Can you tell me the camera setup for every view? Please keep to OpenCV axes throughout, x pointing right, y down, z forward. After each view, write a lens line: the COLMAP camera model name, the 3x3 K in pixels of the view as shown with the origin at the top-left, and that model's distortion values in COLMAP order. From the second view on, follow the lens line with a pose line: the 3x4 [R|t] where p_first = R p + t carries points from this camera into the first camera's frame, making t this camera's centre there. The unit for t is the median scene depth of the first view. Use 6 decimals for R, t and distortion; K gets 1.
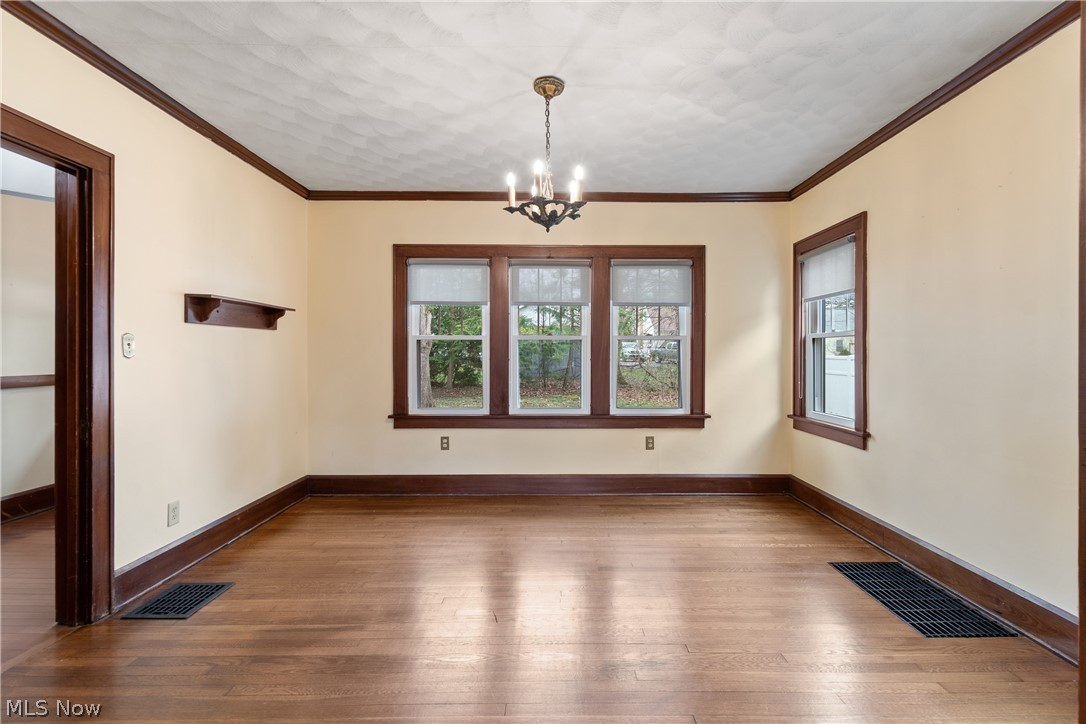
lens RADIAL K [[482.8, 0, 555.8], [0, 482.8, 354.4], [0, 0, 1]] dist [0.004196, -0.003987]
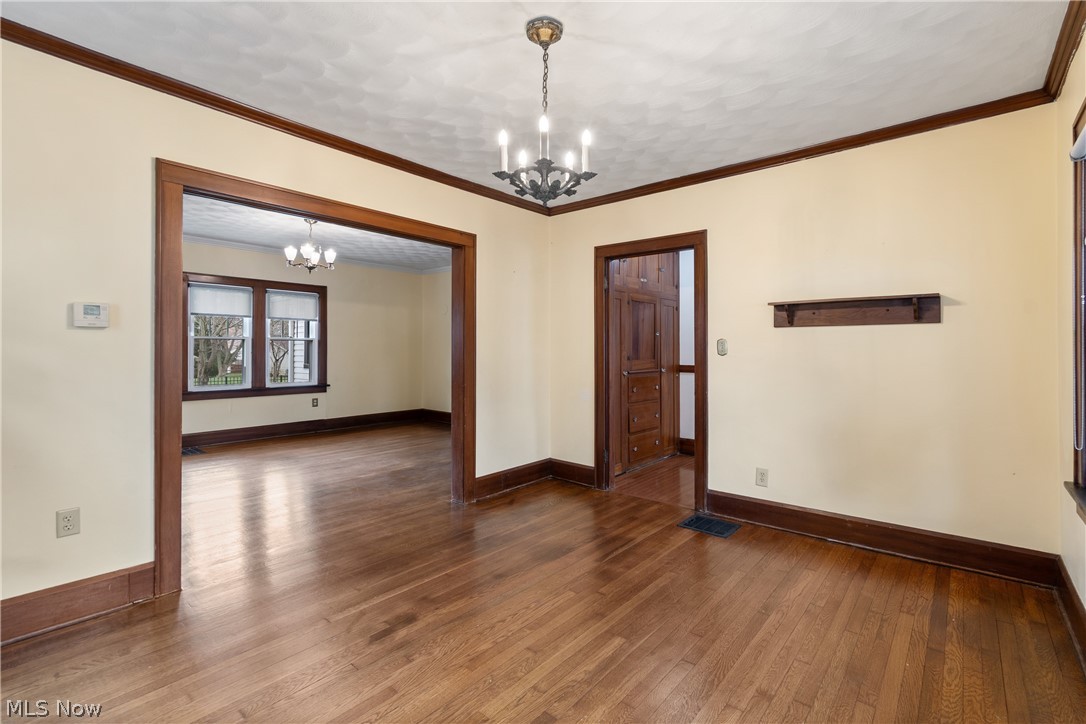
lens RADIAL K [[482.8, 0, 555.8], [0, 482.8, 354.4], [0, 0, 1]] dist [0.004196, -0.003987]
pose [[-0.642812, 0.006596, -0.765995, 0.594198], [-0.000692, 0.999958, 0.009191, -0.010585], [0.766023, 0.006438, -0.642781, 1.530610]]
